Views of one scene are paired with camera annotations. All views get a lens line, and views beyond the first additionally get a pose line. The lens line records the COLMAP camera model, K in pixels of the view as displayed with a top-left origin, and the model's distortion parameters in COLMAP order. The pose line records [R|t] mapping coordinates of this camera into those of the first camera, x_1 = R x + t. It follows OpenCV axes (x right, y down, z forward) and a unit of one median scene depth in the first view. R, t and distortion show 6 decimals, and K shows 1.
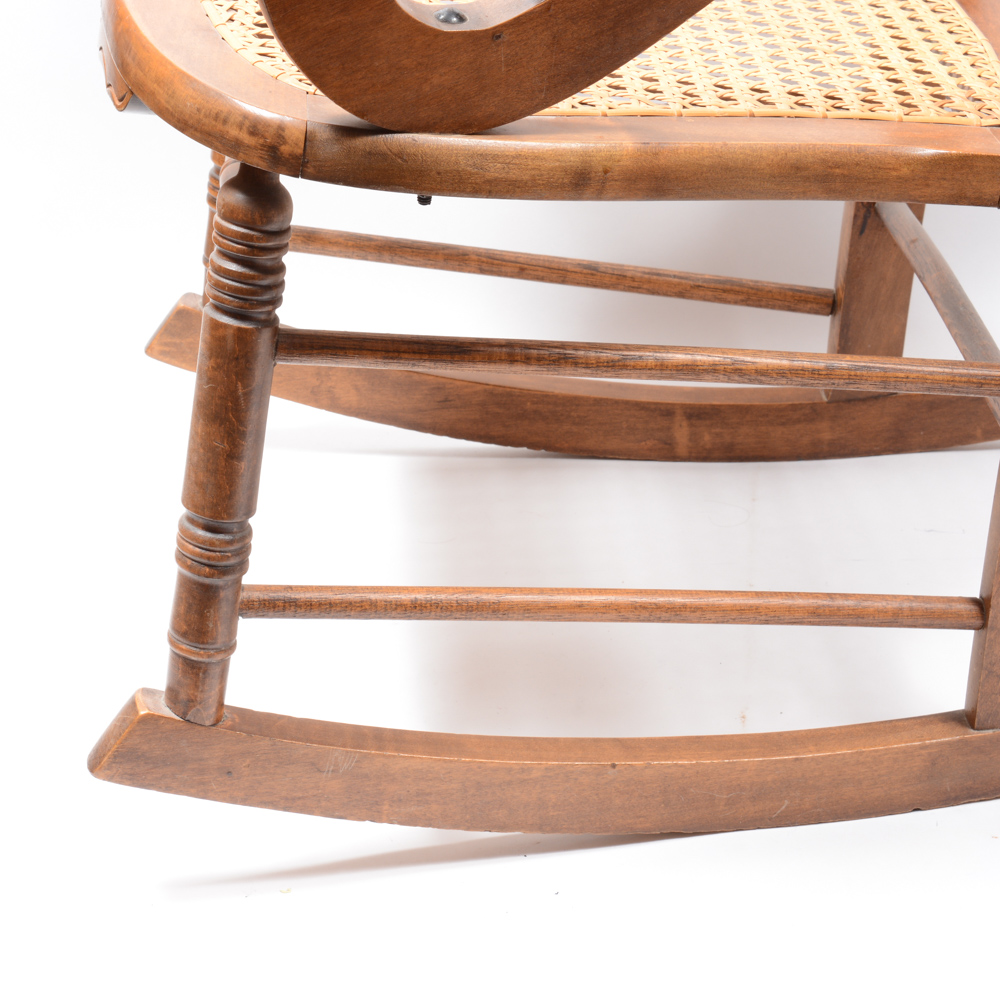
lens RADIAL K [[2686.0, 0, 237.0], [0, 2686.0, 484.8], [0, 0, 1]] dist [0.021677, -0.047215]
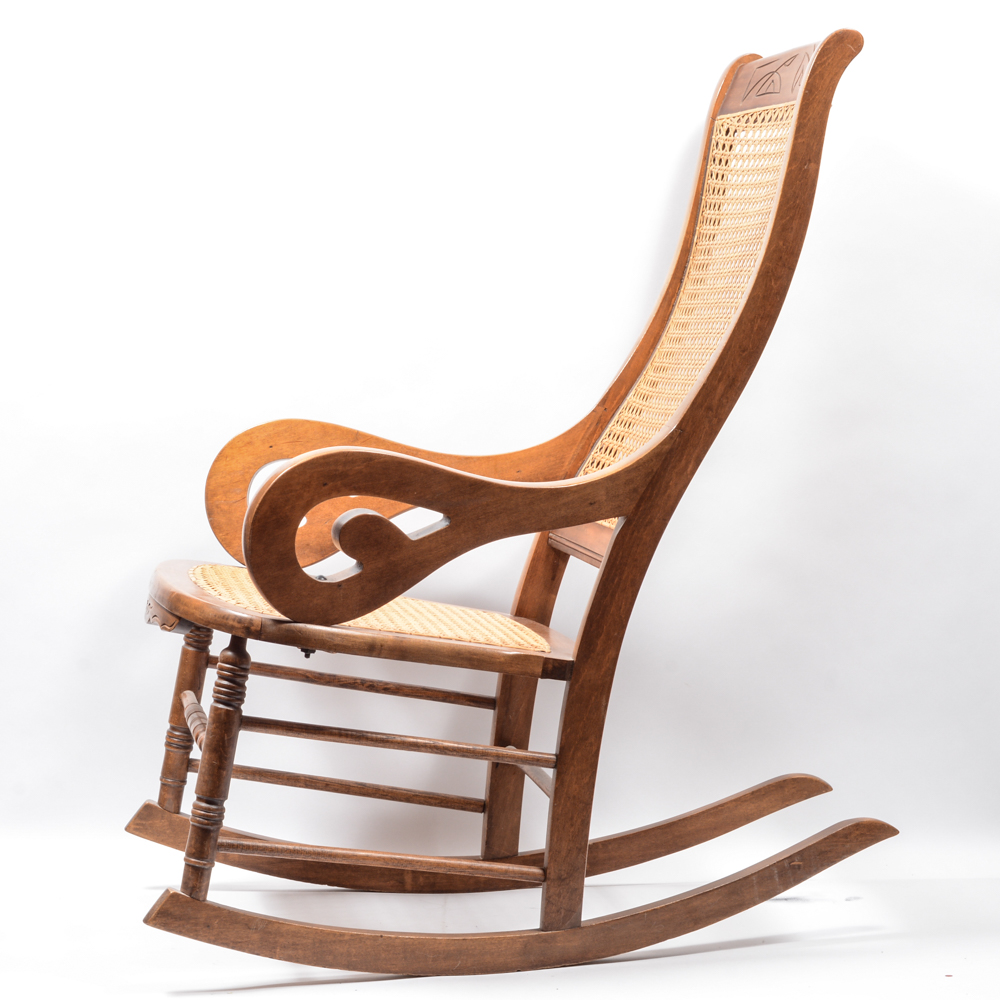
lens RADIAL K [[3034.2, 0, 498.8], [0, 3034.2, 449.7], [0, 0, 1]] dist [0.054380, -0.492261]
pose [[0.979973, 0.060803, 0.189619, -0.271975], [0.017312, 0.922622, -0.385316, 0.728314], [-0.198375, 0.380882, 0.903093, -1.471310]]
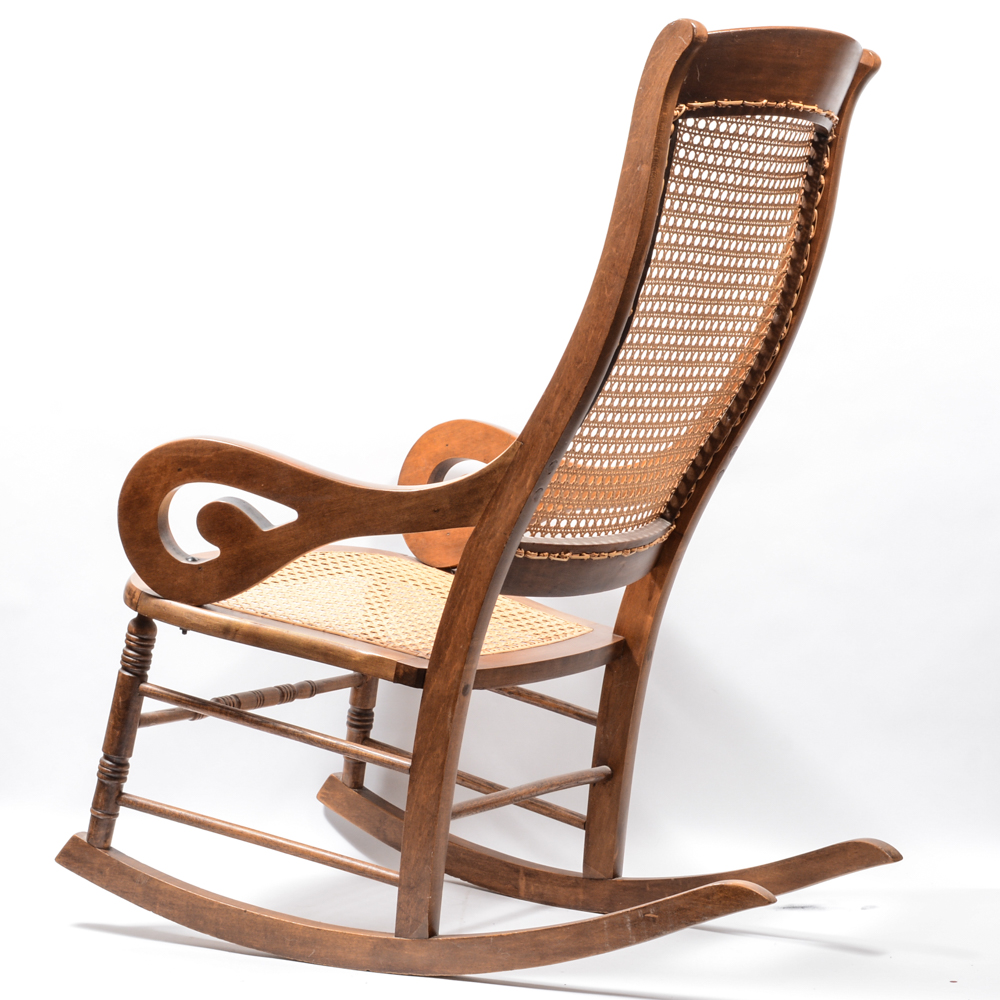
lens RADIAL K [[3046.0, 0, 571.8], [0, 3046.0, 498.6], [0, 0, 1]] dist [0.022141, -0.724987]
pose [[0.855030, 0.134848, -0.500739, 1.695073], [-0.303908, 0.912706, -0.273145, 0.425323], [0.420194, 0.385726, 0.821372, -1.182921]]
